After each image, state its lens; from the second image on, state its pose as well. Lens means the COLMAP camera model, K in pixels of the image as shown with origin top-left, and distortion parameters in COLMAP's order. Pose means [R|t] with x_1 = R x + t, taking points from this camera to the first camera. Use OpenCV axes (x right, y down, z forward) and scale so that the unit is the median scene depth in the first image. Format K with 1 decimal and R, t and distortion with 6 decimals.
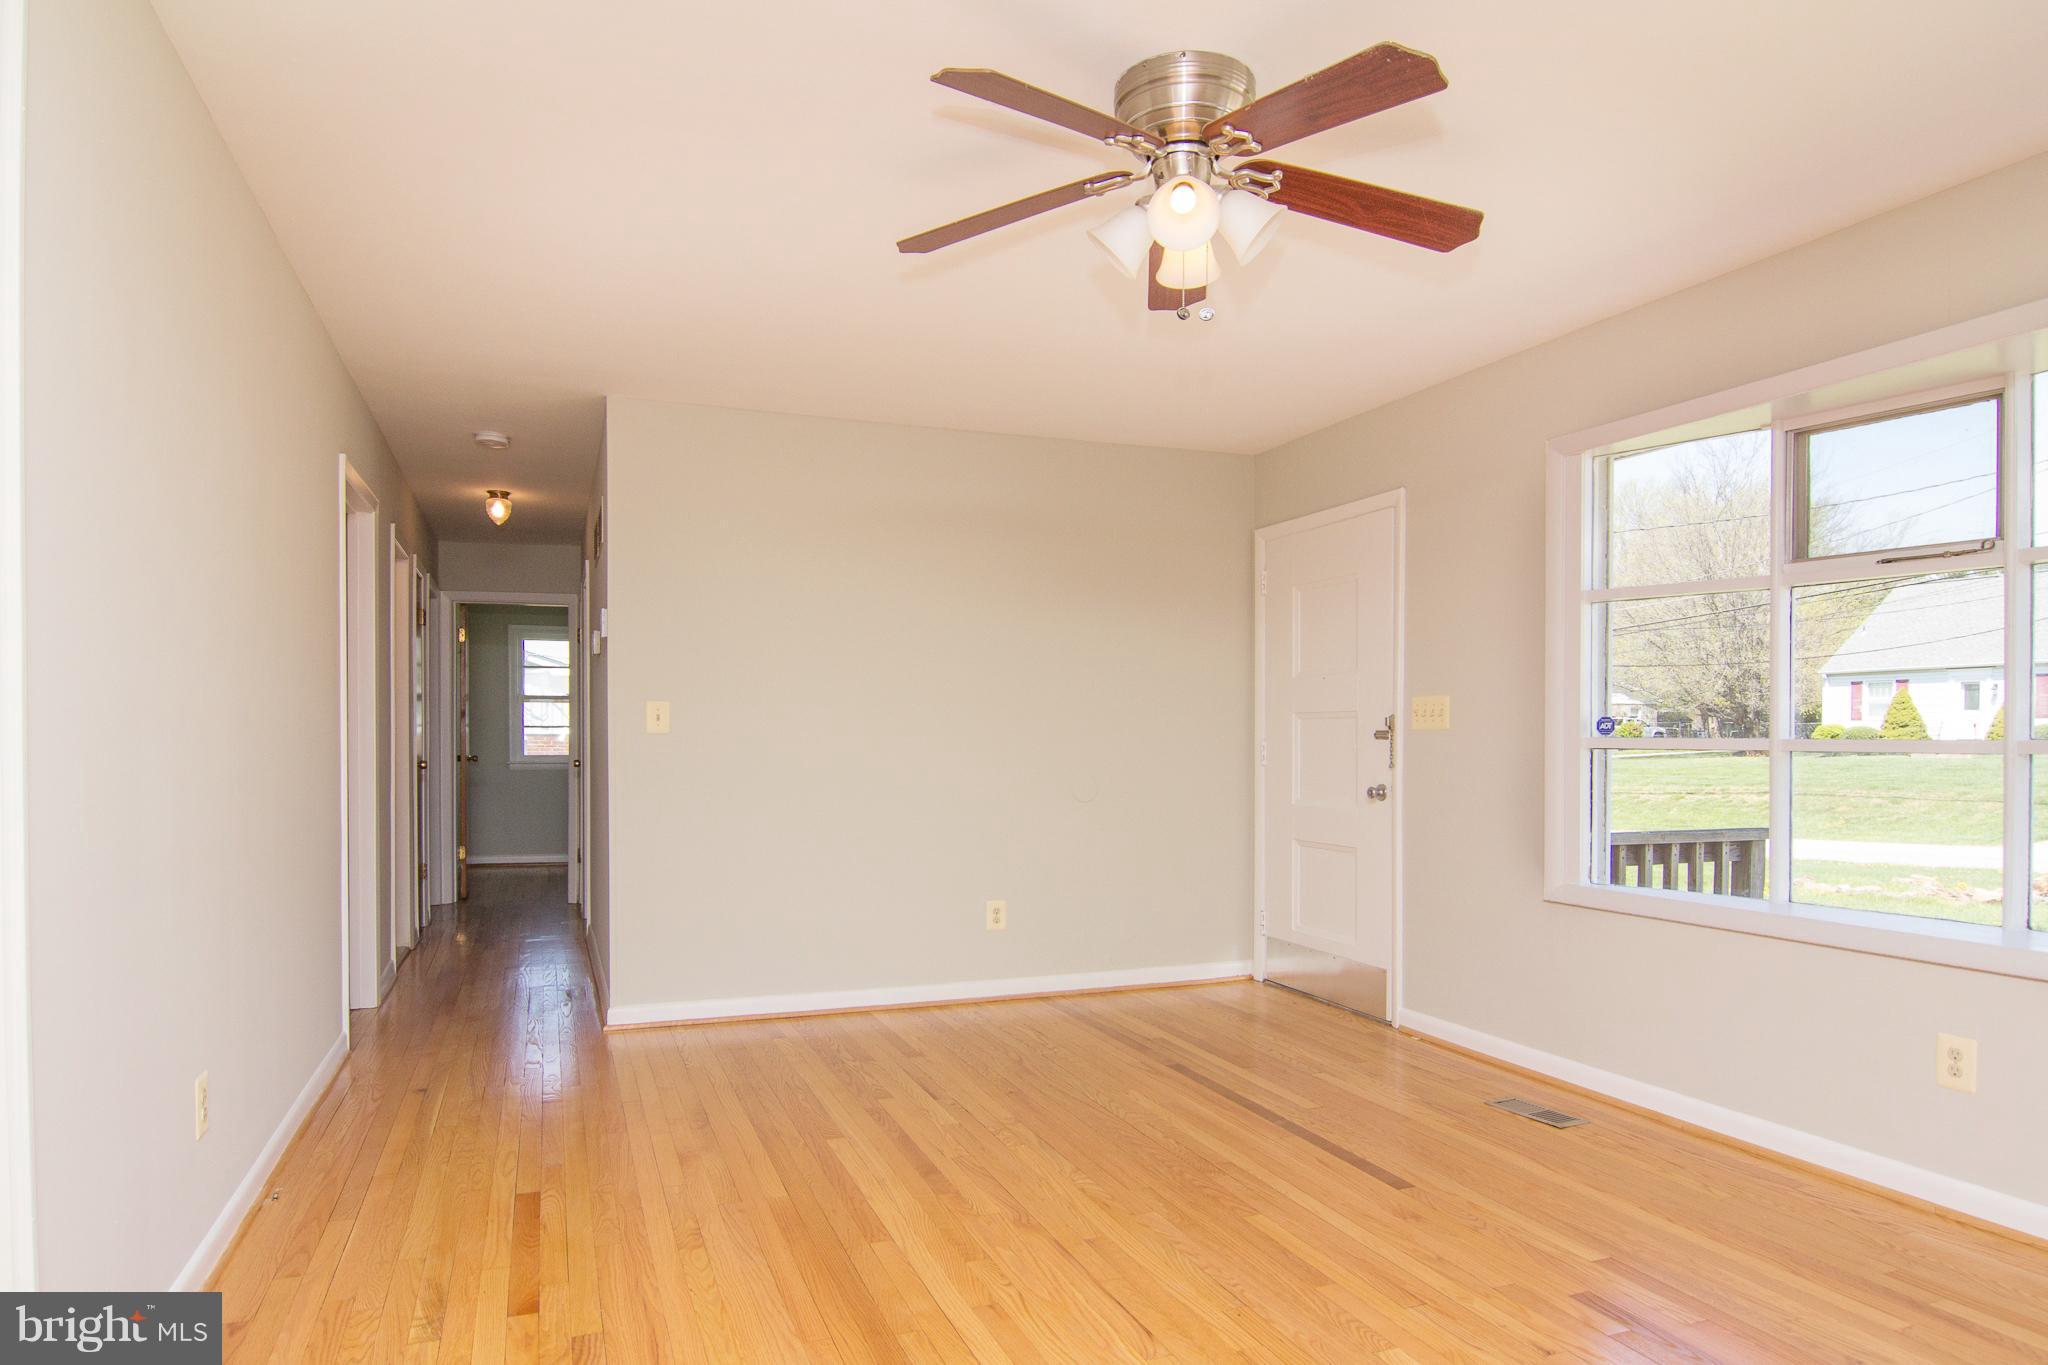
lens RADIAL K [[1223.0, 0, 1014.7], [0, 1223.0, 760.7], [0, 0, 1]] dist [-0.004921, -0.002972]
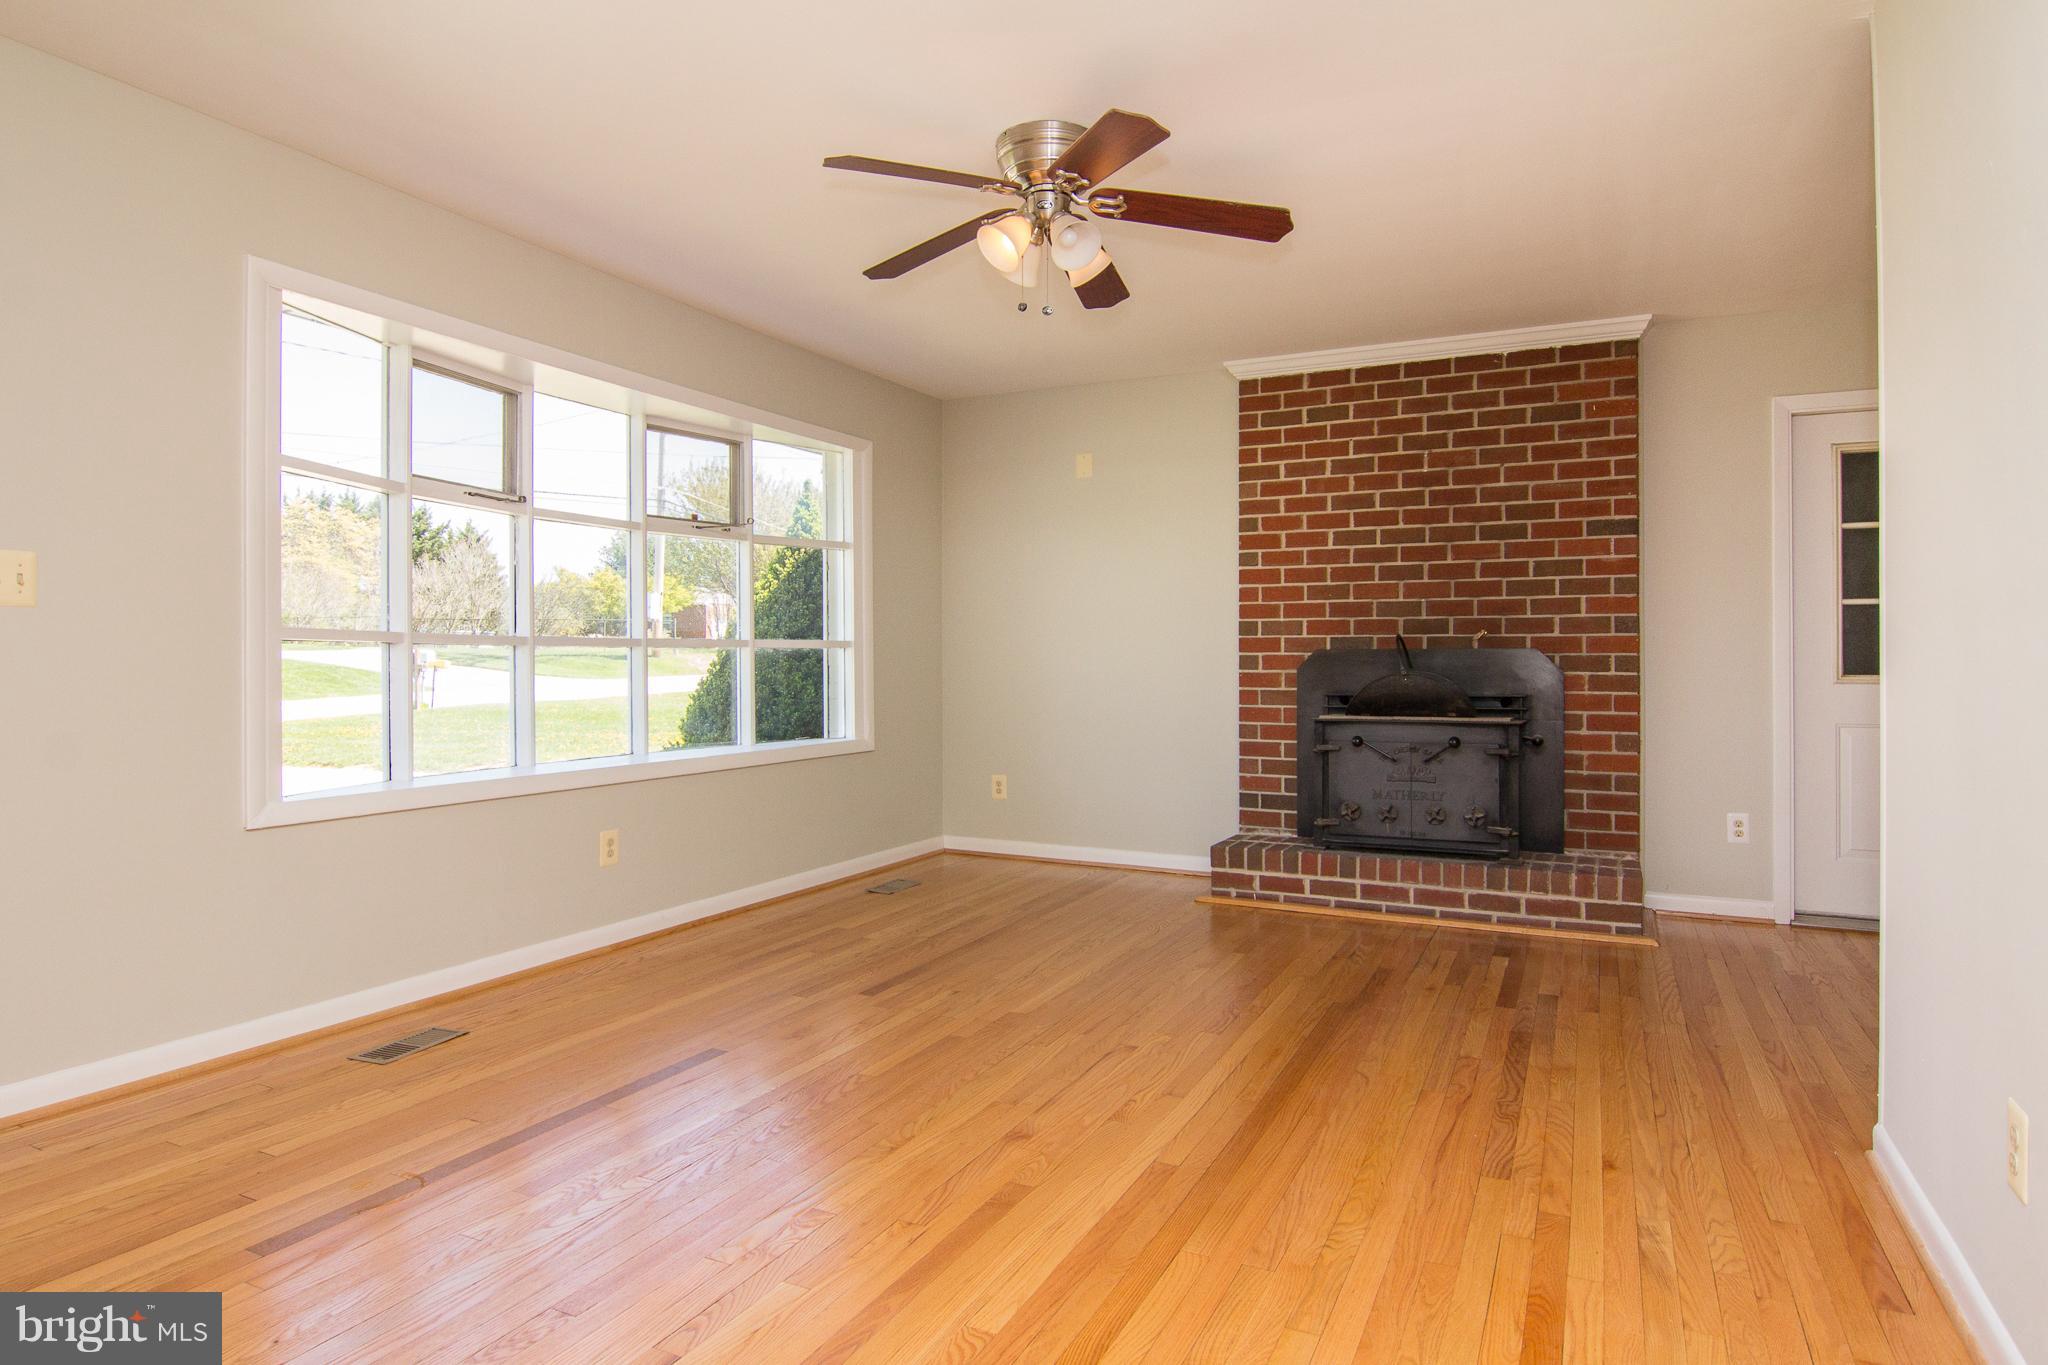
lens RADIAL K [[1174.7, 0, 1034.7], [0, 1174.7, 680.4], [0, 0, 1]] dist [-0.004839, -0.009082]
pose [[-0.687221, -0.019798, 0.726178, -0.613464], [0.007625, 0.999377, 0.034462, -0.007909], [-0.726408, 0.029220, -0.686642, 1.502503]]
